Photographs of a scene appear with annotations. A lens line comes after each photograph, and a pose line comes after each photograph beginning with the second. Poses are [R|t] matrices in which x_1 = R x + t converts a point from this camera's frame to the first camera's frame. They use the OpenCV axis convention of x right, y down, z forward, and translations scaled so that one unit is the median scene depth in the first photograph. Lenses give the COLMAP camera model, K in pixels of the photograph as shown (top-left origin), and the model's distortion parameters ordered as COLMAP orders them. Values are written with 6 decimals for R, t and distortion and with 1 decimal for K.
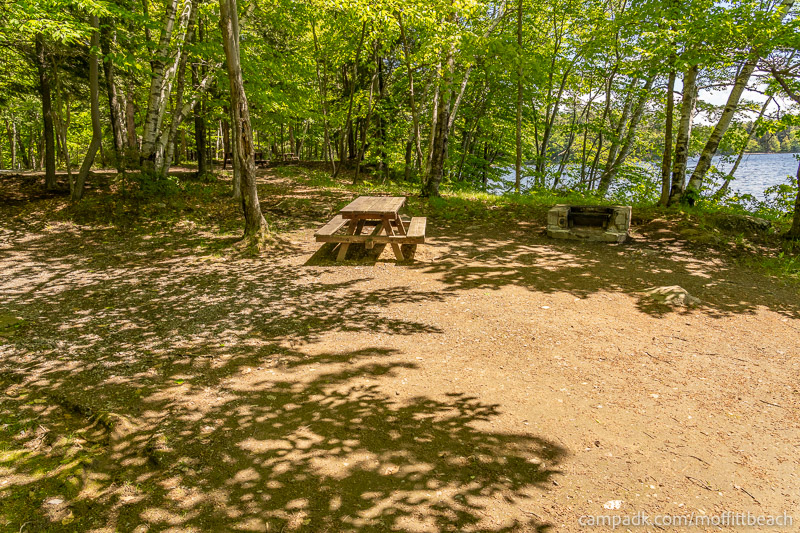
lens RADIAL K [[549.8, 0, 399.6], [0, 549.8, 266.4], [0, 0, 1]] dist [-0.010376, 0.000332]
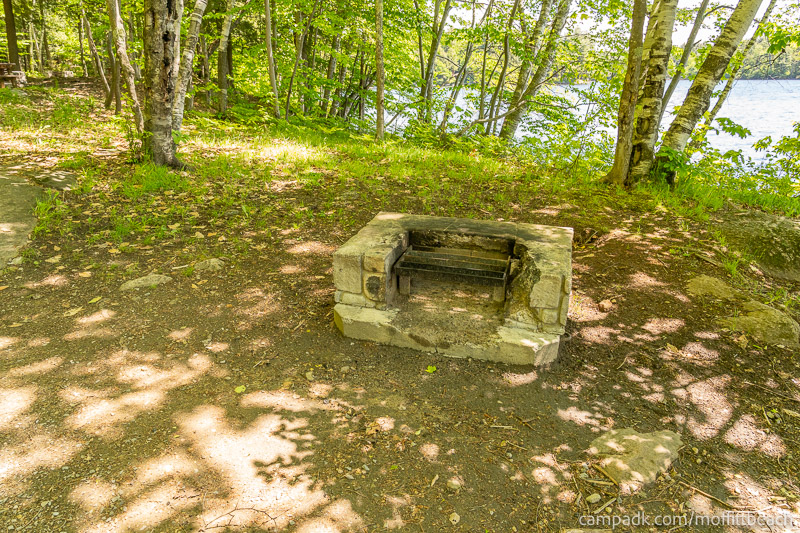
lens RADIAL K [[549.8, 0, 400.6], [0, 549.8, 265.0], [0, 0, 1]] dist [-0.010376, 0.000332]
pose [[0.987521, -0.026890, 0.155176, 0.202041], [0.005670, 0.990748, 0.135598, -0.106880], [-0.157387, -0.133026, 0.978536, 0.524932]]
